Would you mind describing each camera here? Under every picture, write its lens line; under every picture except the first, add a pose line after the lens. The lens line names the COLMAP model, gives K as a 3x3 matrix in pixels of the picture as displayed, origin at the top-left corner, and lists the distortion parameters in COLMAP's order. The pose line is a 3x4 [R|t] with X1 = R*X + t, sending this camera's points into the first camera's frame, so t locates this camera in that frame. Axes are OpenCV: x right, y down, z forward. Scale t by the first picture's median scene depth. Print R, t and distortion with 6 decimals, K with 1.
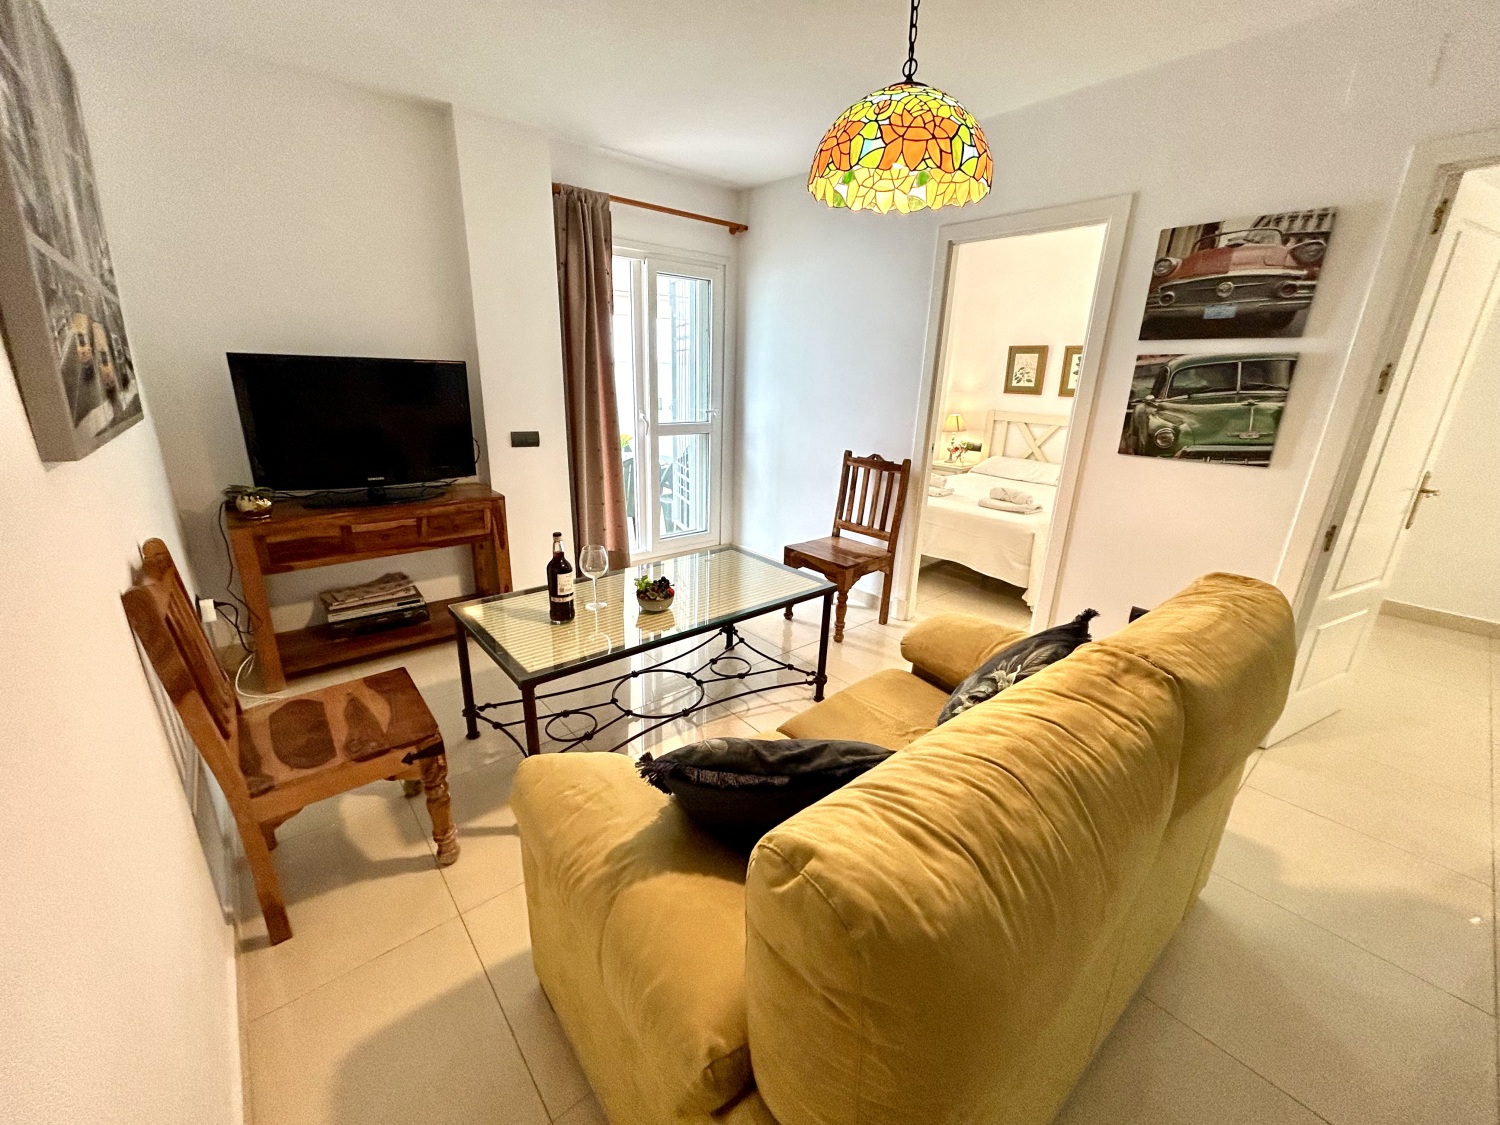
lens RADIAL K [[601.6, 0, 742.8], [0, 601.6, 562.0], [0, 0, 1]] dist [-0.002010, 0.001031]
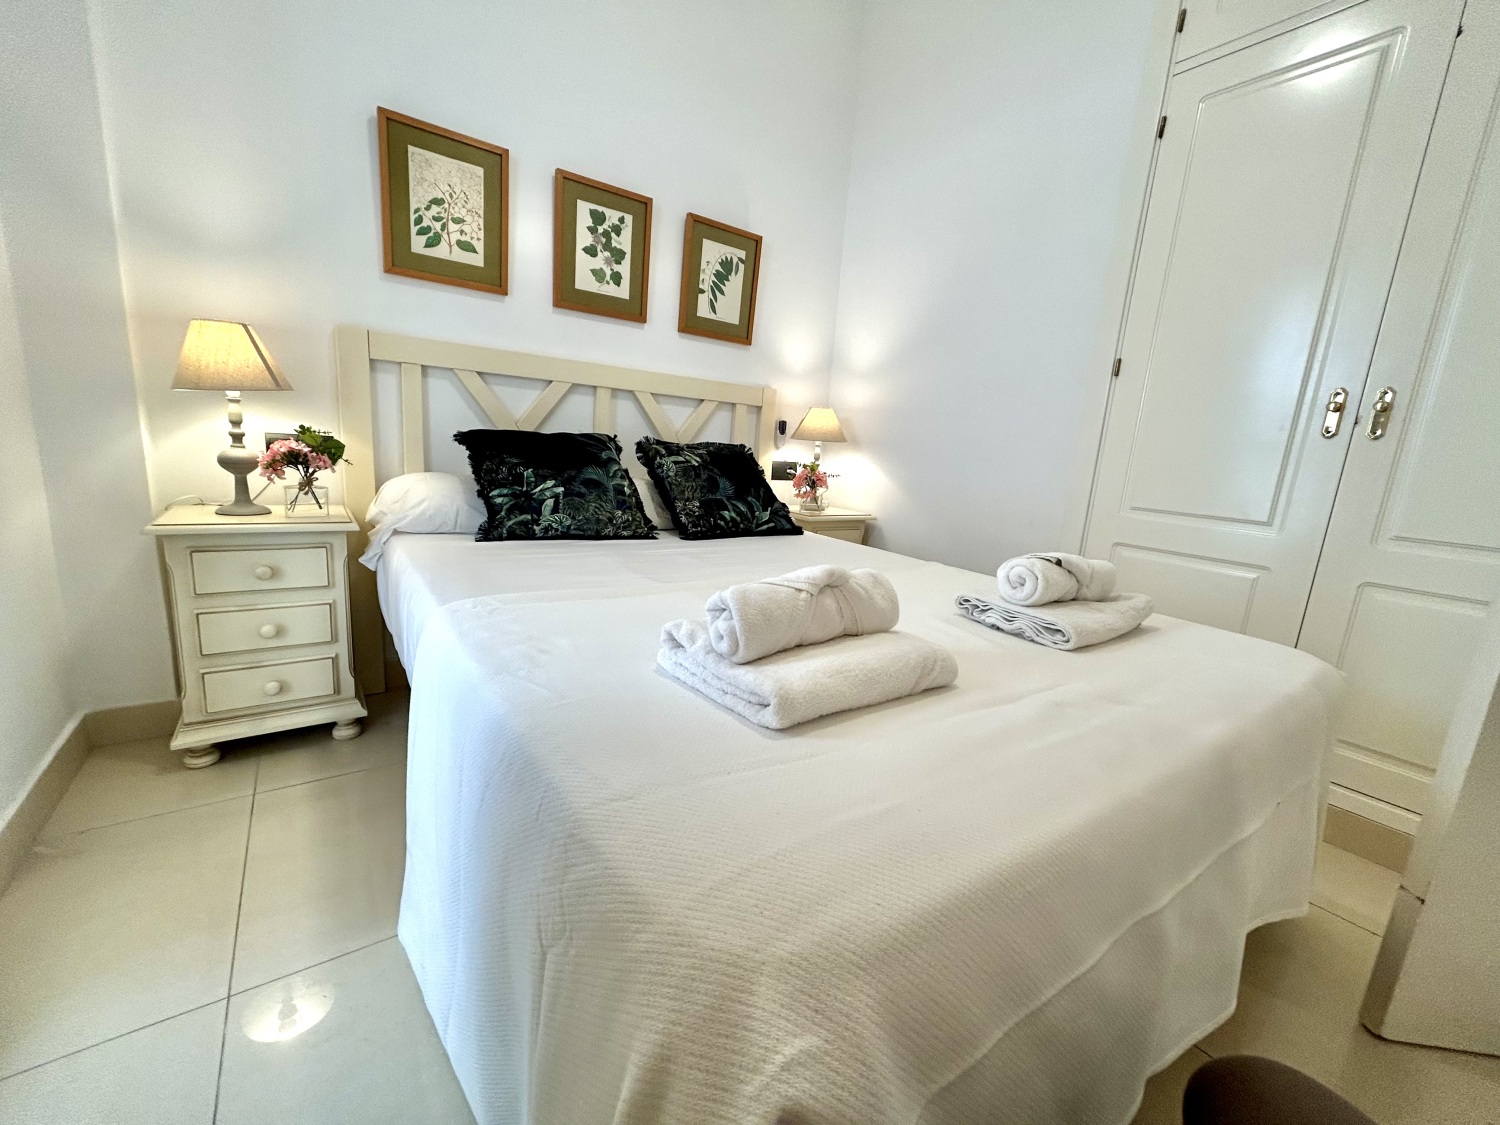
lens RADIAL K [[601.6, 0, 742.8], [0, 601.6, 562.0], [0, 0, 1]] dist [-0.002010, 0.001031]
pose [[0.082682, -0.214860, 0.973139, 0.112274], [0.237701, 0.952551, 0.190118, -0.150195], [-0.967813, 0.215597, 0.129831, 0.798136]]
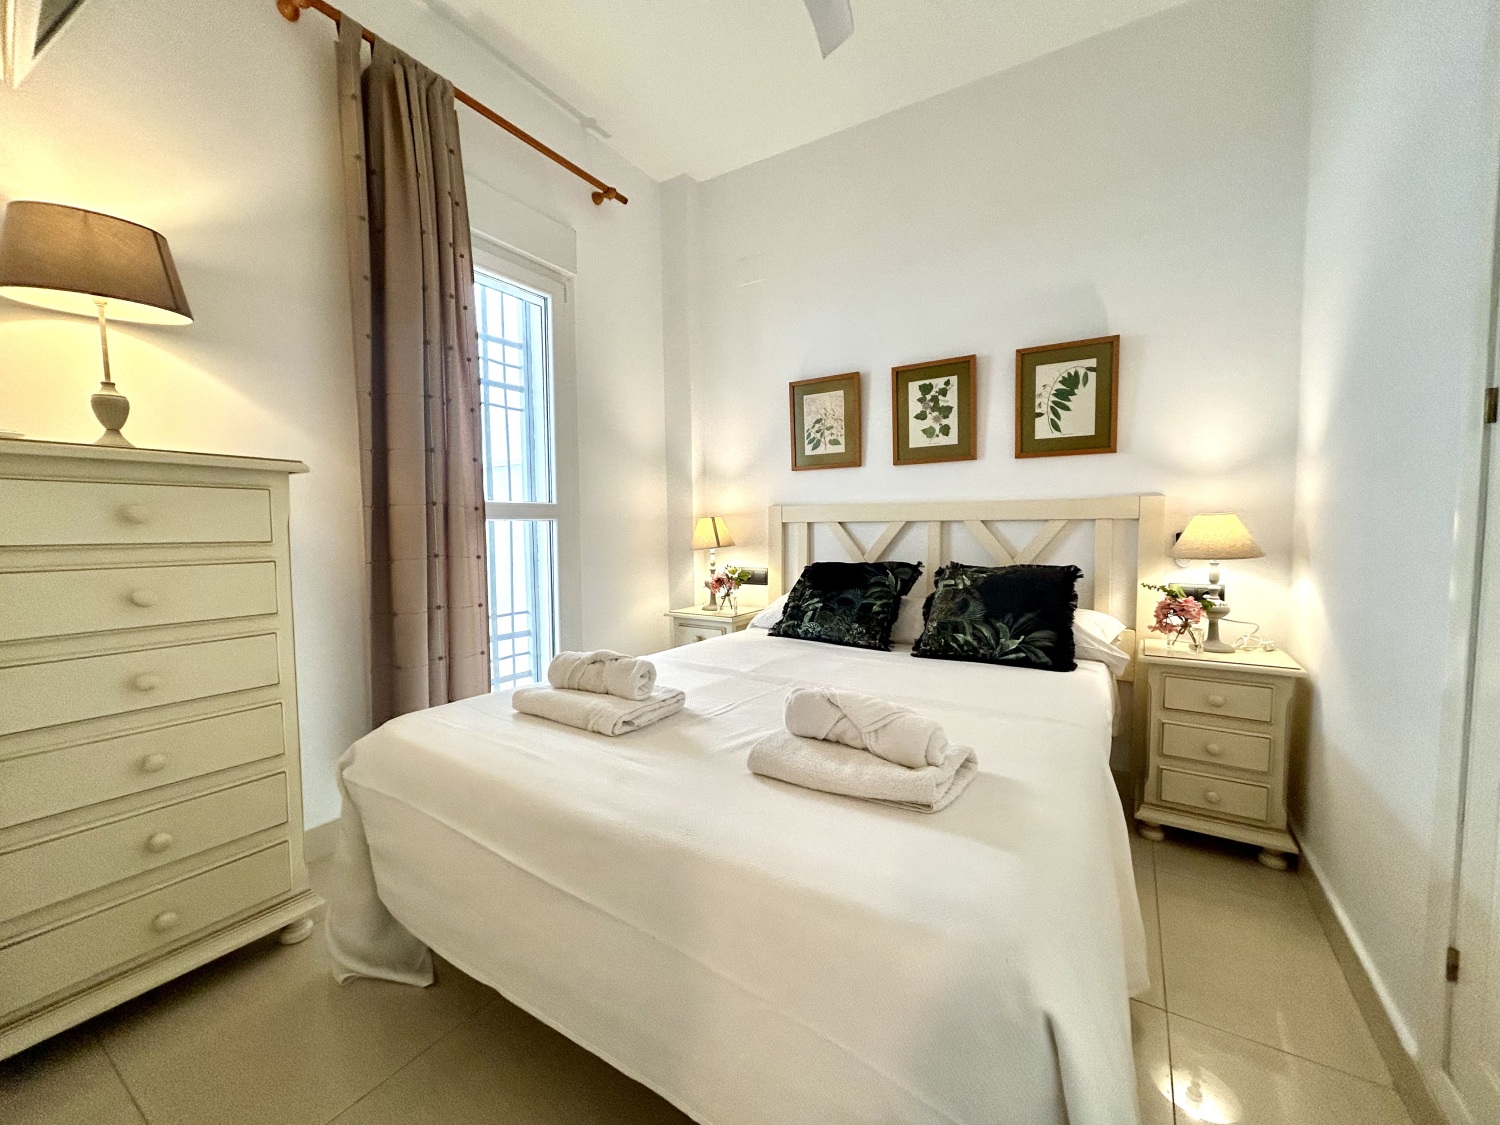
lens RADIAL K [[601.6, 0, 742.8], [0, 601.6, 562.0], [0, 0, 1]] dist [-0.002010, 0.001031]
pose [[0.954496, -0.049860, 0.294025, 0.232328], [0.121350, 0.965546, -0.230205, -0.089156], [-0.272416, 0.255410, 0.927661, 0.541119]]
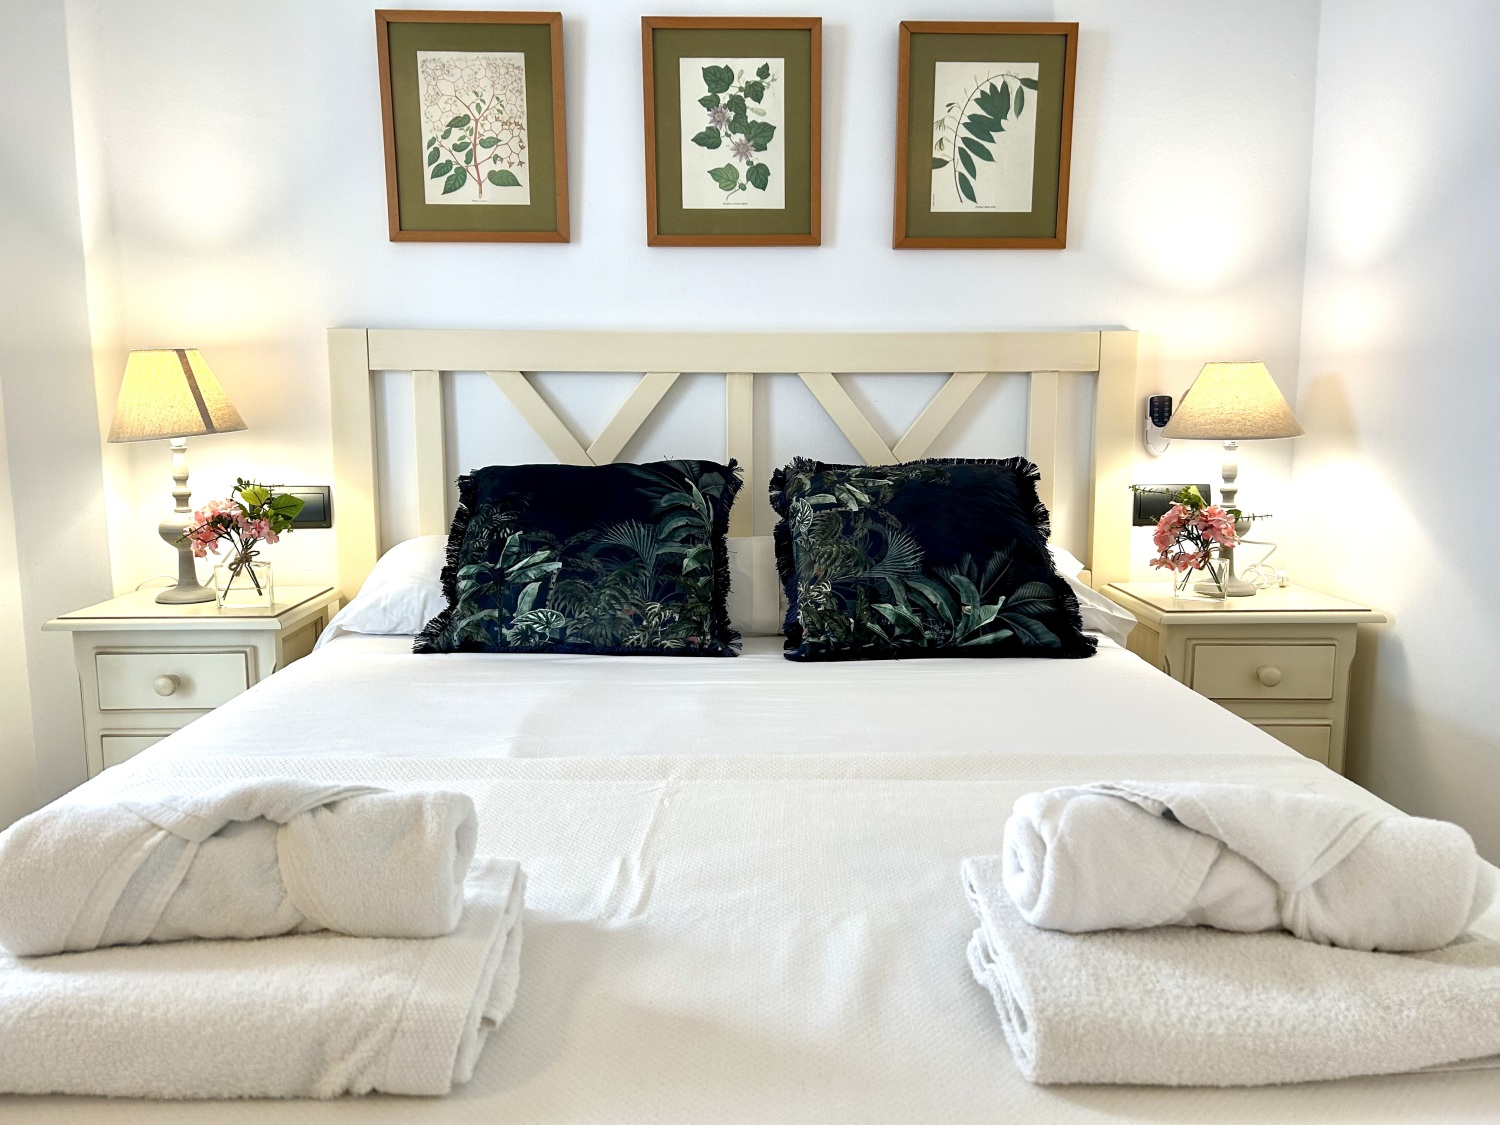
lens RADIAL K [[1129.4, 0, 753.1], [0, 1129.4, 559.7], [0, 0, 1]] dist [0.109791, -0.216579]
pose [[0.618341, -0.131553, 0.774821, 0.185582], [0.257192, 0.965476, -0.041327, -0.122874], [-0.742635, 0.224832, 0.630828, 0.668501]]
